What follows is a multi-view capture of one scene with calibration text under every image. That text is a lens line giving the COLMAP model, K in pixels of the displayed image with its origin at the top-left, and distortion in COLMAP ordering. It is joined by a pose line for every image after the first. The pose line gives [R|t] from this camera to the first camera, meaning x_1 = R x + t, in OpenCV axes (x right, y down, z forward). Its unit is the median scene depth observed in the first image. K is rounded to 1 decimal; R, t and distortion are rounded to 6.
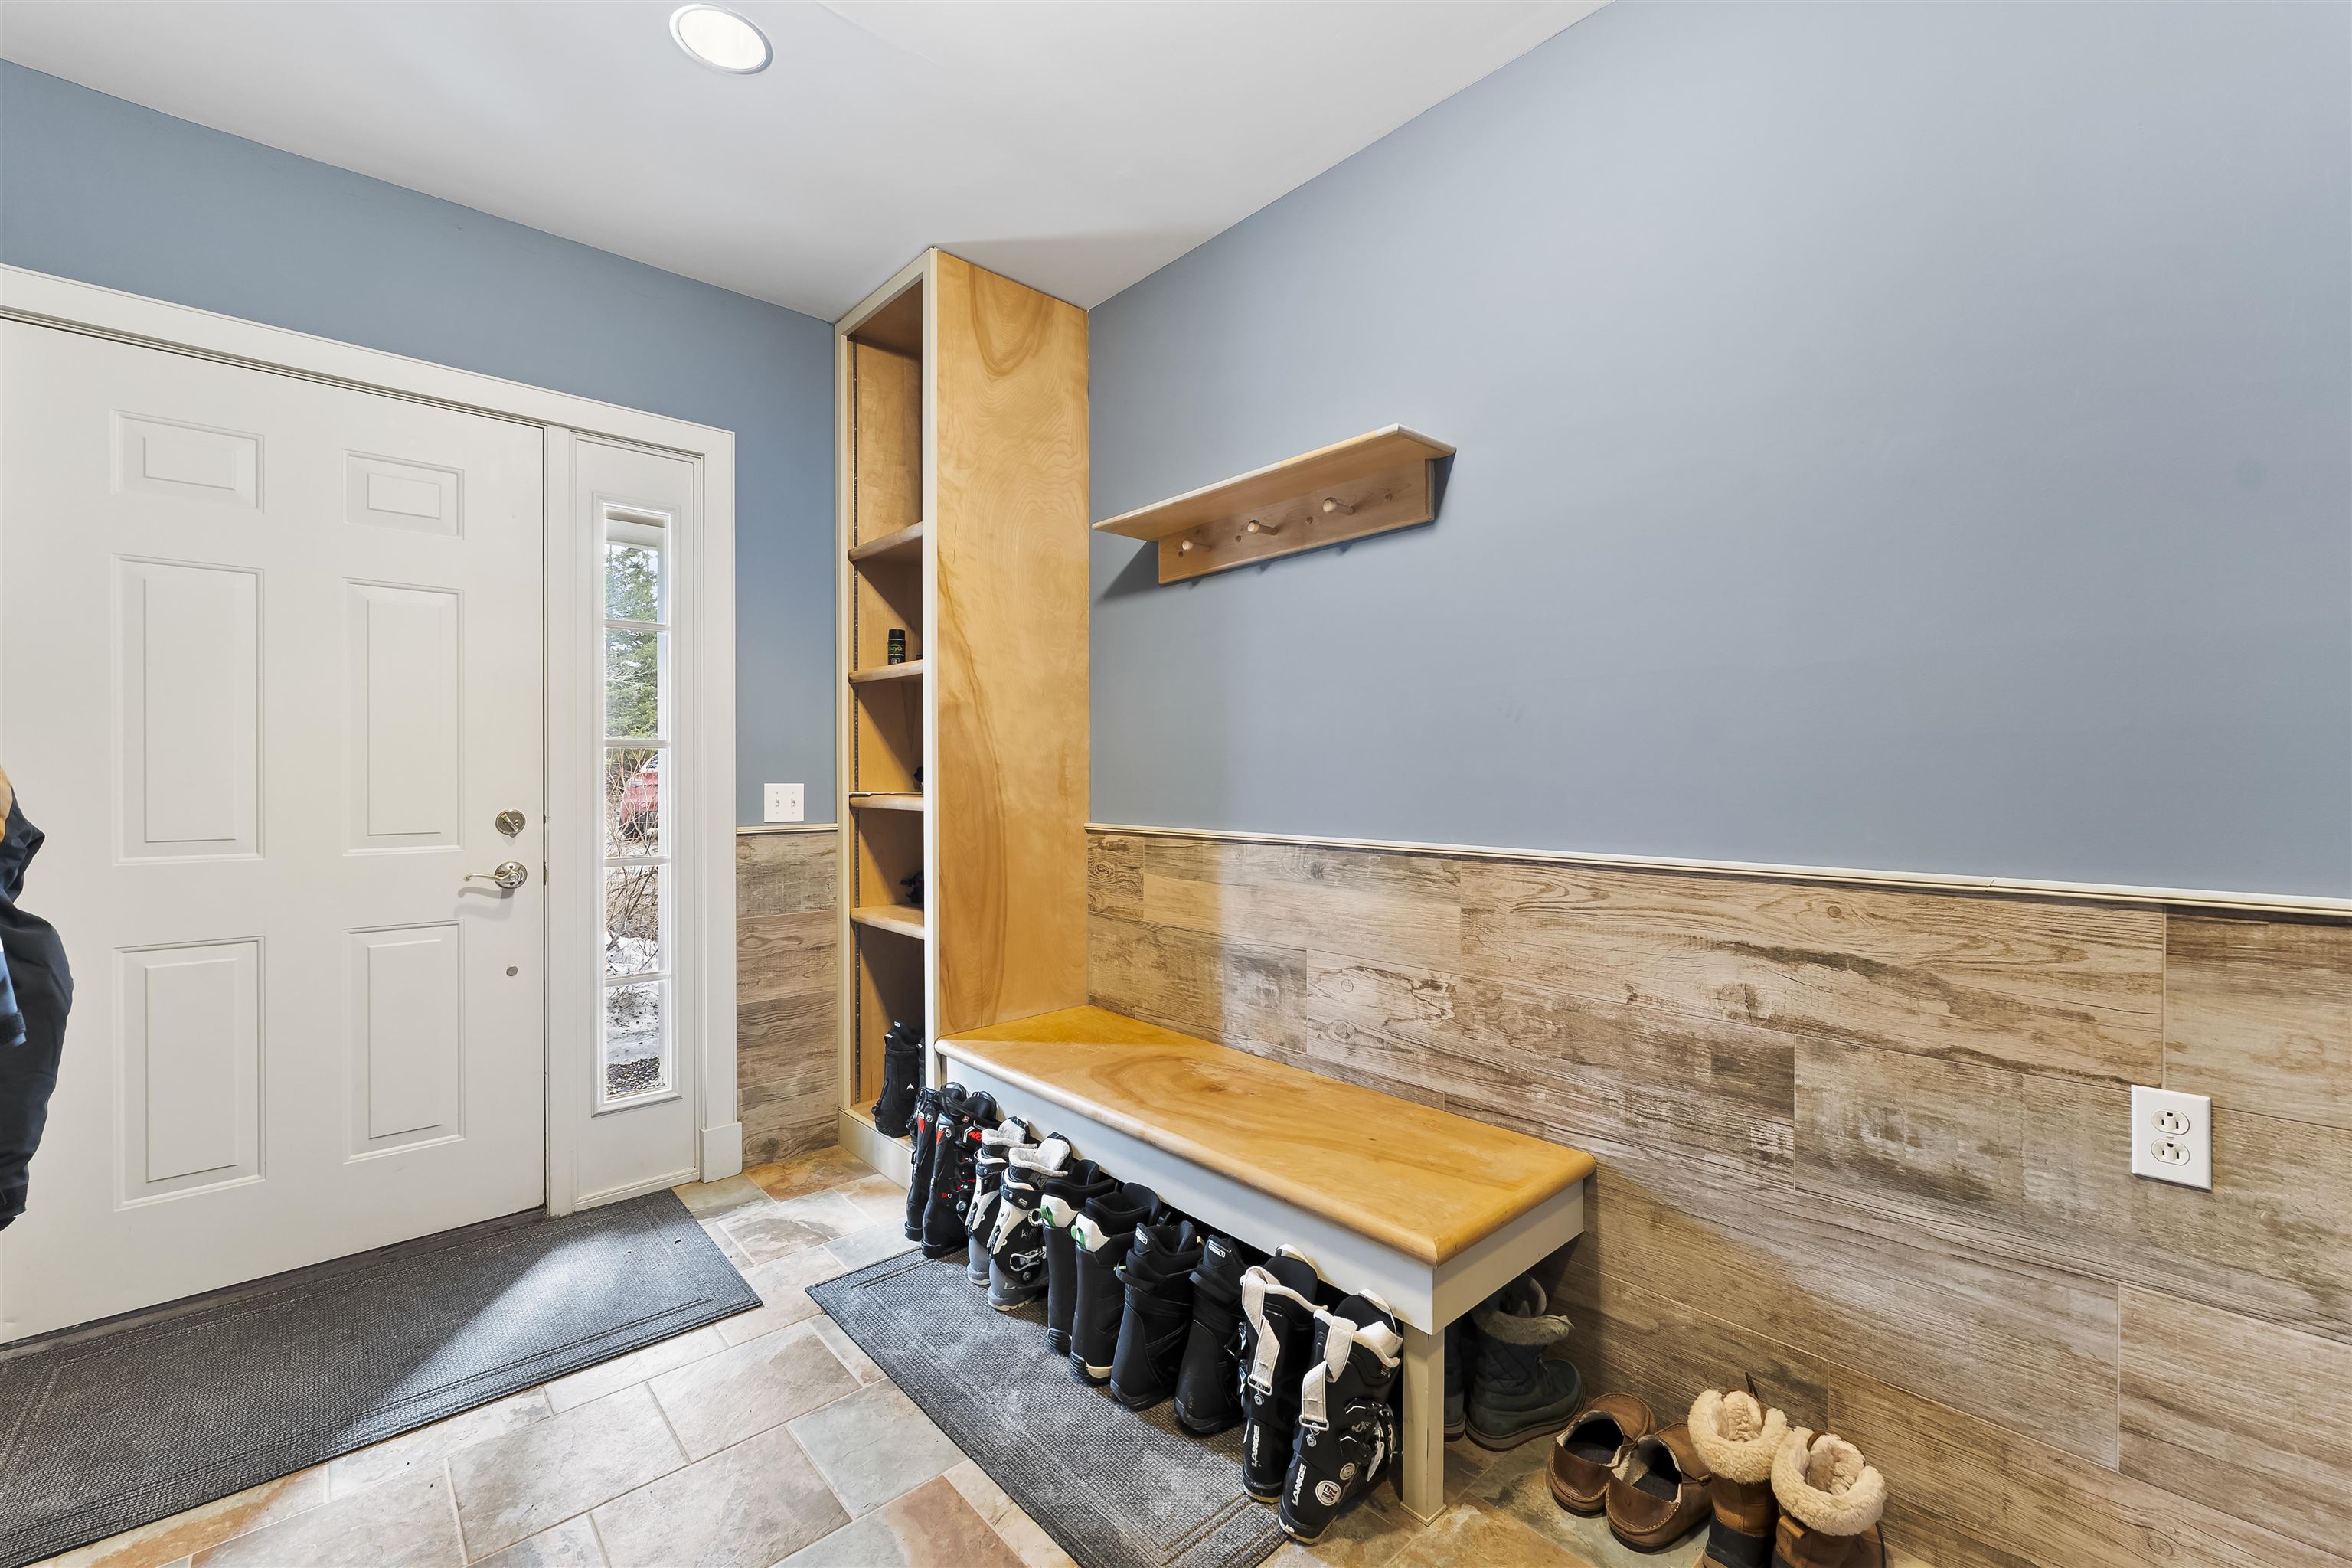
lens RADIAL K [[956.1, 0, 1179.3], [0, 956.1, 781.8], [0, 0, 1]] dist [-0.001519, 0.000100]
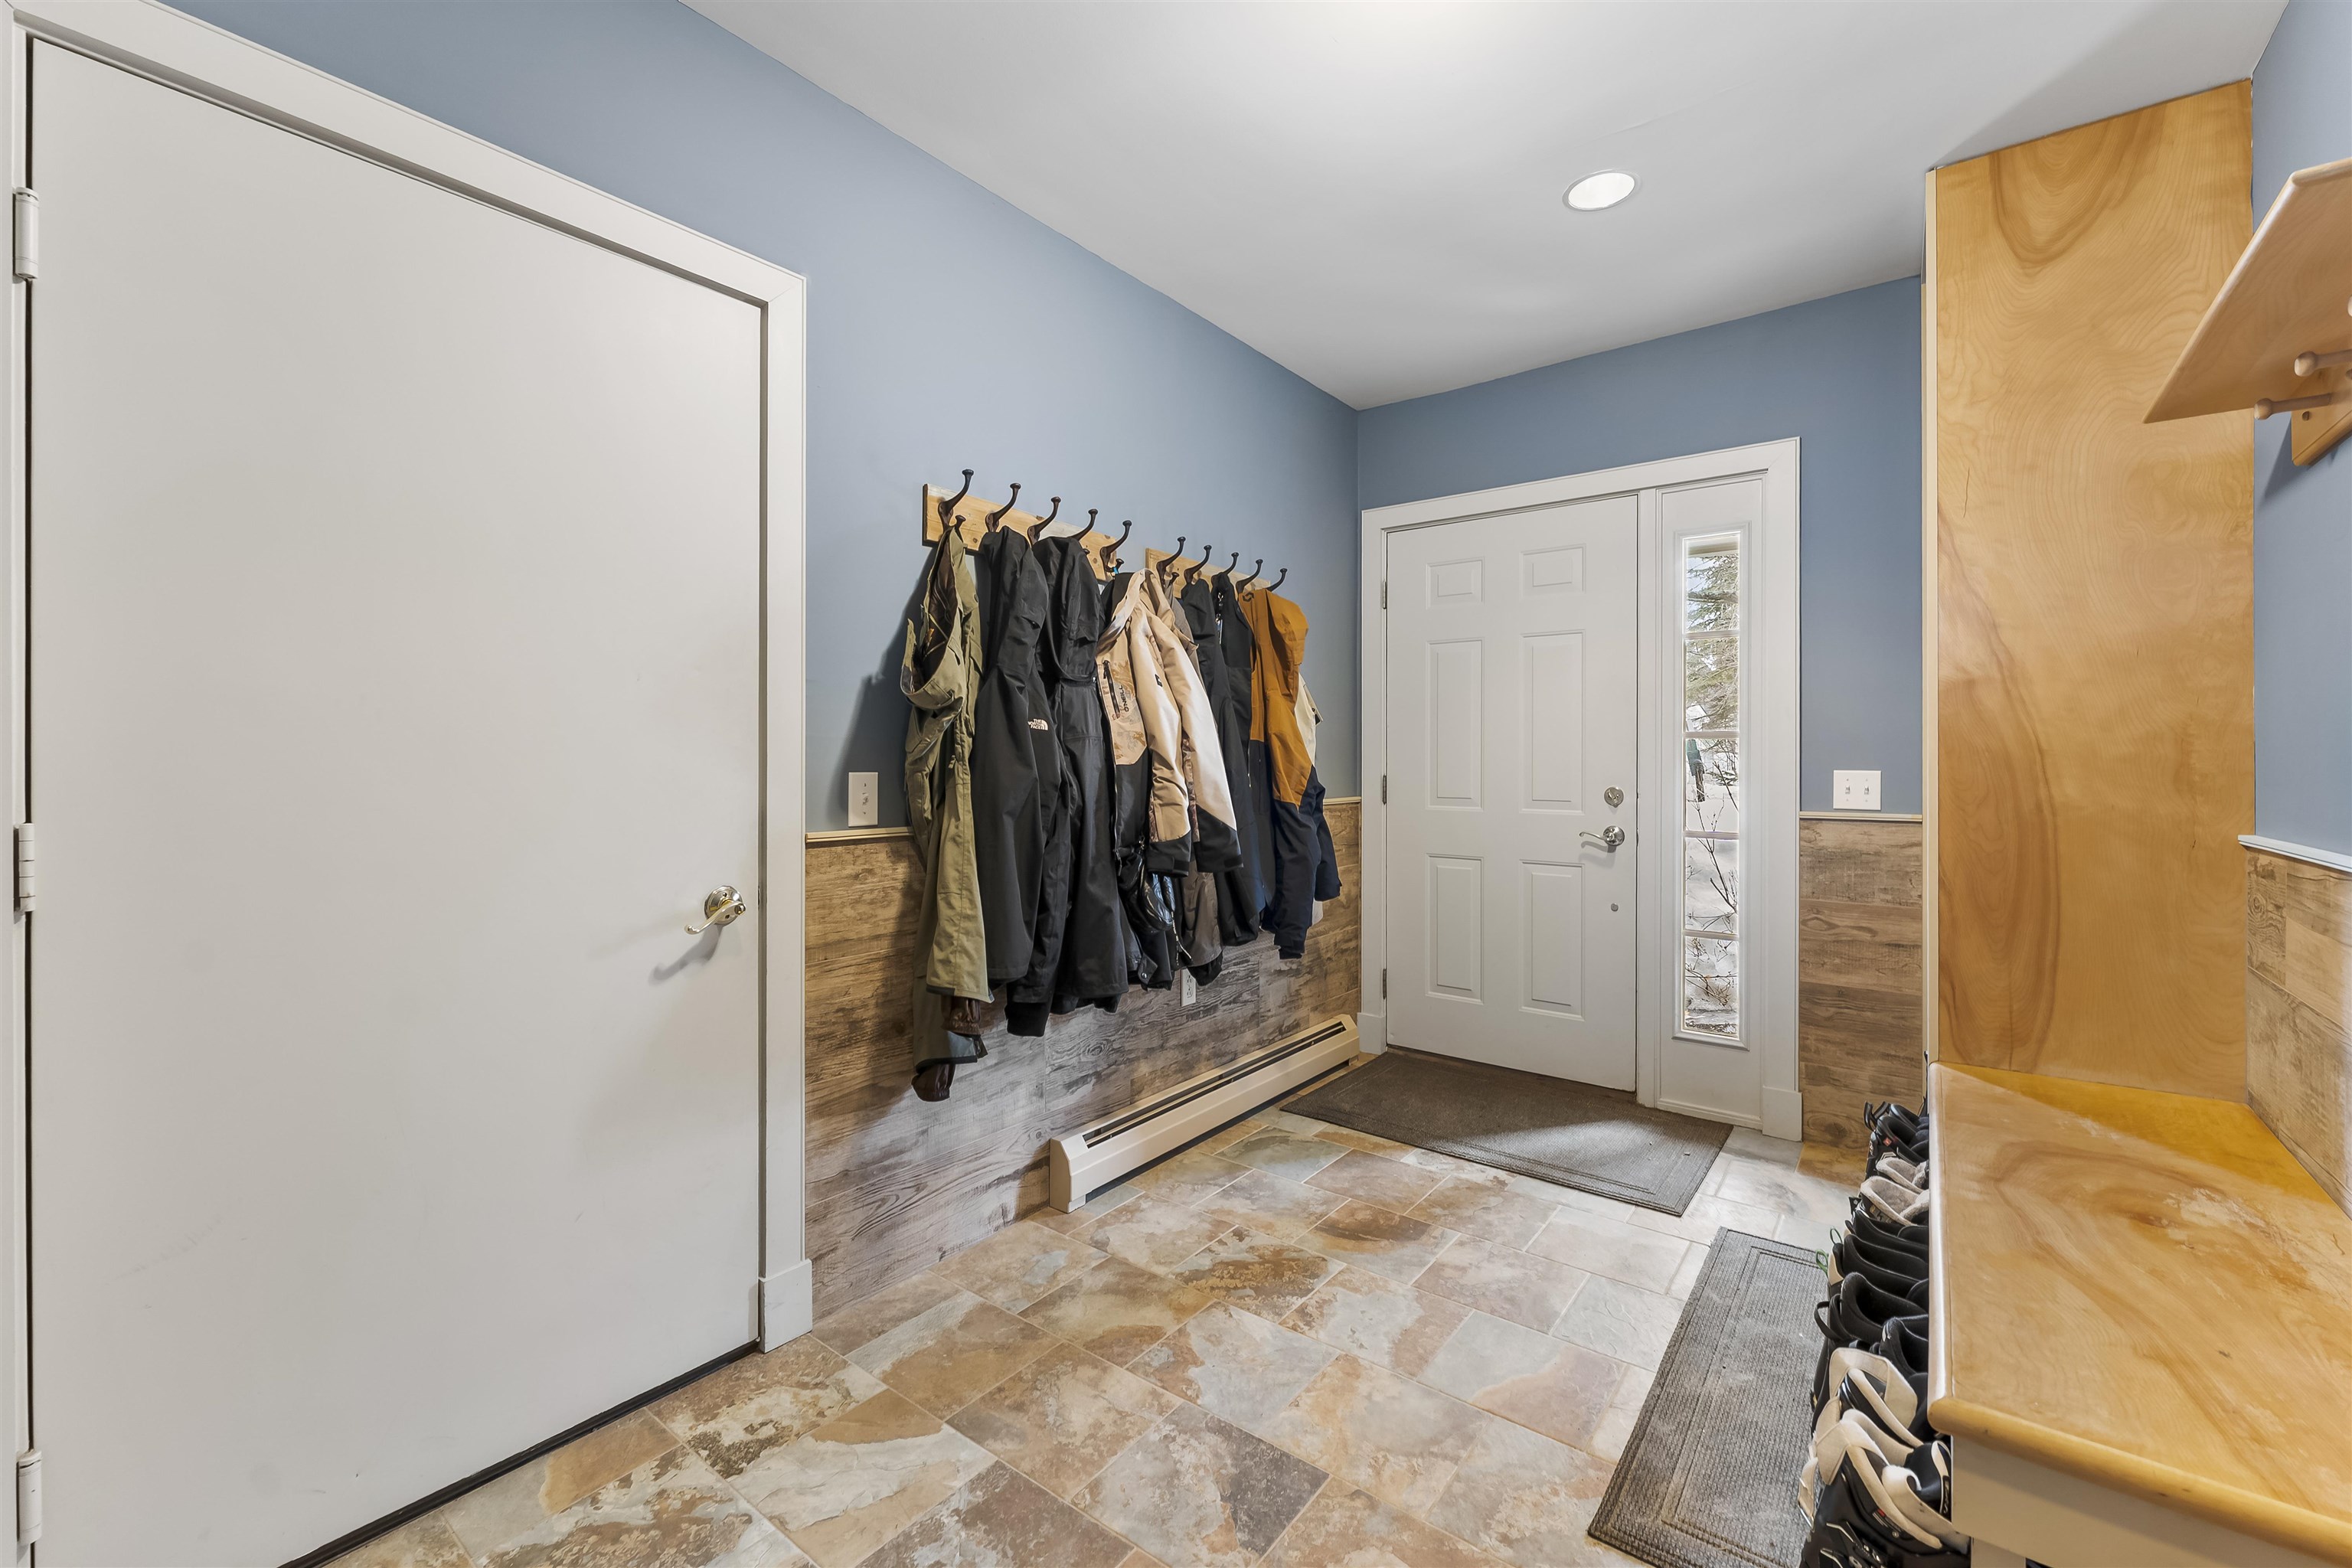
lens RADIAL K [[964.8, 0, 1172.6], [0, 964.8, 758.6], [0, 0, 1]] dist [-0.002215, 0.000055]
pose [[0.163243, 0.001310, -0.986585, 0.490650], [-0.007740, 0.999970, 0.000047, -0.005371], [0.986556, 0.007629, 0.163248, 0.152707]]
